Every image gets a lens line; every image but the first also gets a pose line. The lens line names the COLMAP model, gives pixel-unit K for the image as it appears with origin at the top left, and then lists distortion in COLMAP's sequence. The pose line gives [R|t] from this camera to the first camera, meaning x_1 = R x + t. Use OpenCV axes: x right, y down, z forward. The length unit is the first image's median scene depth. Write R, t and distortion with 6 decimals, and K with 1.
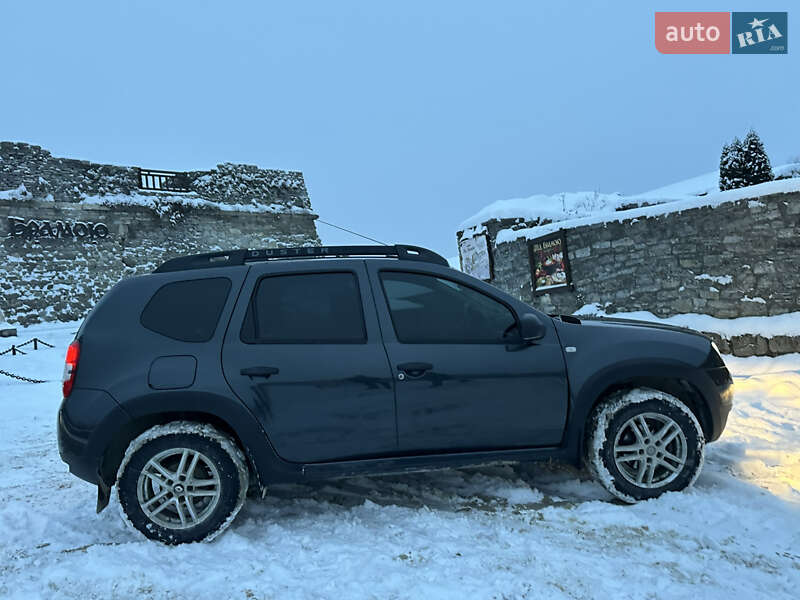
lens RADIAL K [[616.3, 0, 409.3], [0, 616.3, 301.7], [0, 0, 1]] dist [0.070170, -0.095106]
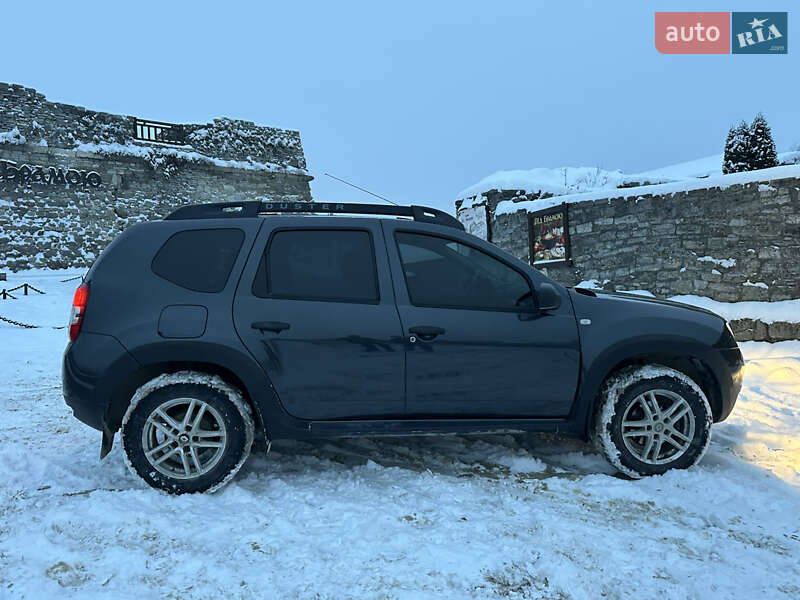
lens RADIAL K [[616.3, 0, 399.6], [0, 616.3, 295.2], [0, 0, 1]] dist [0.070170, -0.095106]
pose [[0.998380, 0.056545, 0.006260, -0.030282], [-0.056754, 0.997557, 0.040723, 0.008144], [-0.003942, -0.041012, 0.999151, 0.011569]]
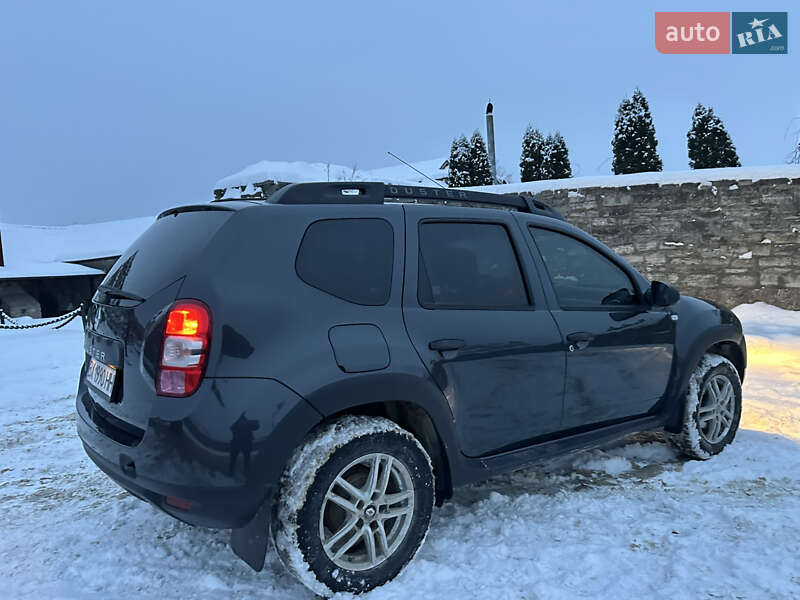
lens RADIAL K [[616.3, 0, 401.8], [0, 616.3, 293.3], [0, 0, 1]] dist [0.070170, -0.095106]
pose [[0.852552, 0.022390, 0.522163, -0.464142], [-0.038216, 0.999078, 0.019556, 0.024554], [-0.521243, -0.036627, 0.852622, 0.254208]]
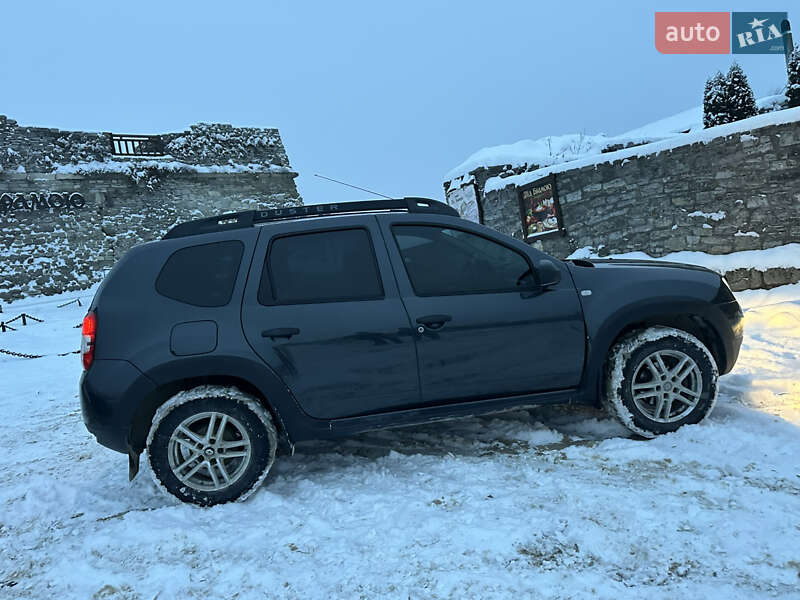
lens RADIAL K [[616.3, 0, 409.1], [0, 616.3, 299.2], [0, 0, 1]] dist [0.070170, -0.095106]
pose [[0.998065, -0.057406, 0.023908, -0.036641], [0.055588, 0.995942, 0.070778, 0.000052], [-0.027874, -0.069312, 0.997206, 0.000569]]
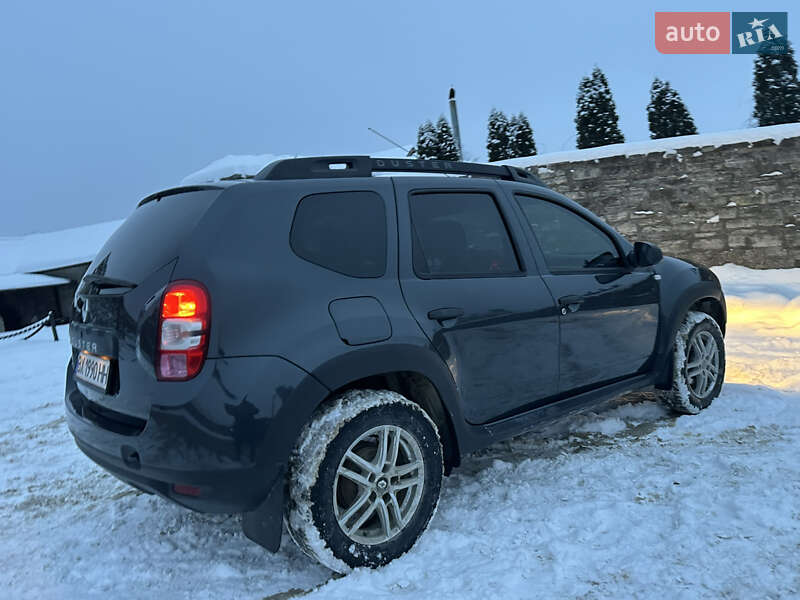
lens RADIAL K [[616.3, 0, 411.9], [0, 616.3, 283.2], [0, 0, 1]] dist [0.070170, -0.095106]
pose [[0.819155, -0.032455, 0.572653, -0.478754], [0.026764, 0.999473, 0.018360, 0.040511], [-0.572947, 0.000287, 0.819592, 0.266245]]
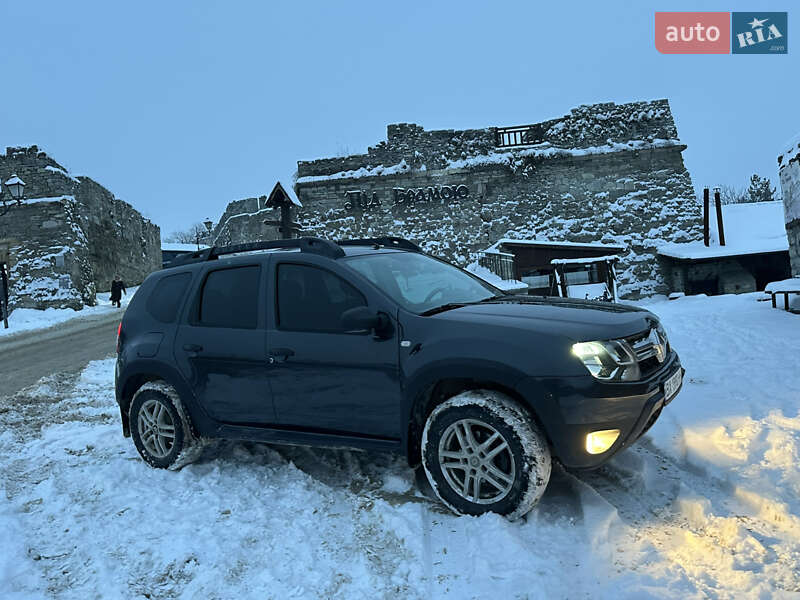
lens RADIAL K [[616.3, 0, 399.2], [0, 616.3, 306.3], [0, 0, 1]] dist [0.070170, -0.095106]
pose [[0.778760, 0.019439, -0.627020, 0.595949], [0.045122, 0.995195, 0.086895, -0.043509], [0.625697, -0.095963, 0.774141, 0.191213]]
